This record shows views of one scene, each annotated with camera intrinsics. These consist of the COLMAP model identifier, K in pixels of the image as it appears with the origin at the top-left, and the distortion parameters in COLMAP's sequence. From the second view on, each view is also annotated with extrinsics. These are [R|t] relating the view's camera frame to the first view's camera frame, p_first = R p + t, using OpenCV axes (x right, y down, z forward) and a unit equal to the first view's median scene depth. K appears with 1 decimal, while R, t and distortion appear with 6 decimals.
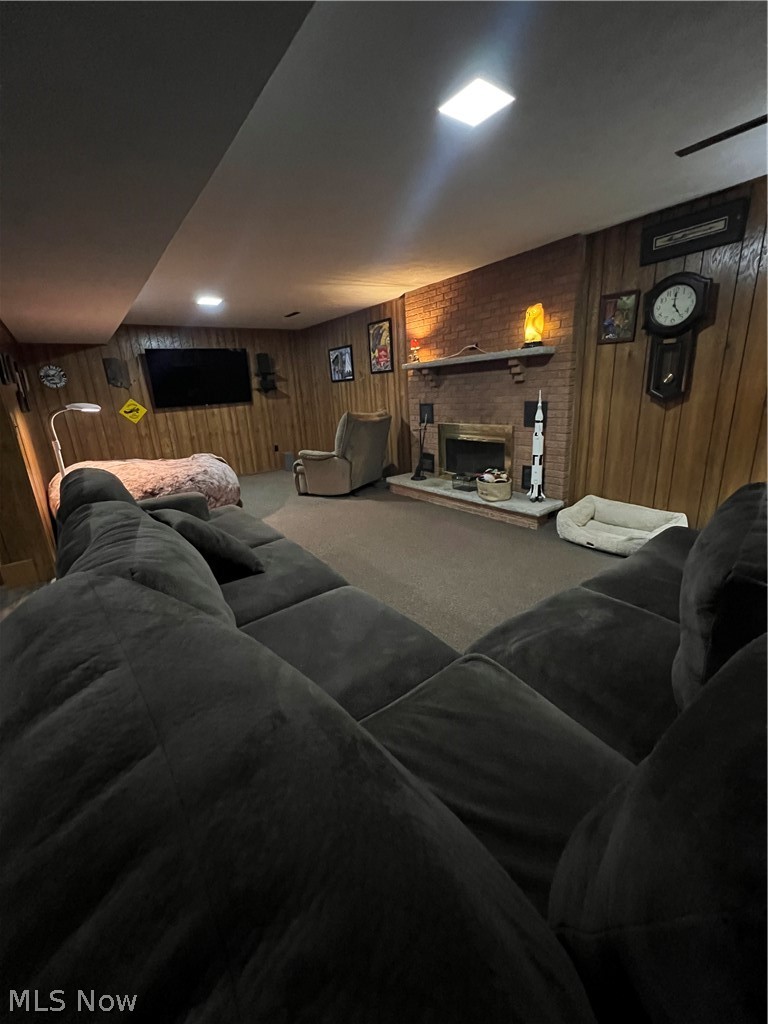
lens RADIAL K [[410.5, 0, 383.2], [0, 410.5, 507.6], [0, 0, 1]] dist [-0.002284, -0.000182]
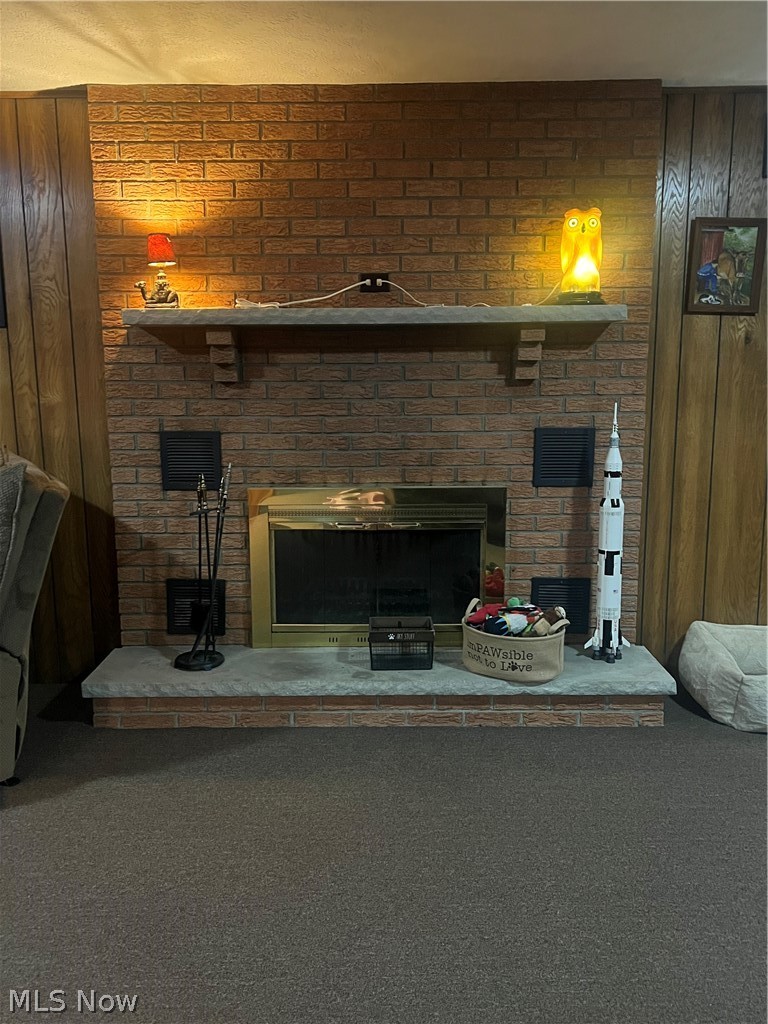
lens RADIAL K [[874.3, 0, 383.3], [0, 874.3, 519.4], [0, 0, 1]] dist [0.050843, -0.028438]
pose [[0.605169, -0.086956, 0.791334, -0.450831], [0.192559, 0.980489, -0.039518, -0.157320], [-0.772458, 0.176294, 0.610105, 0.574514]]
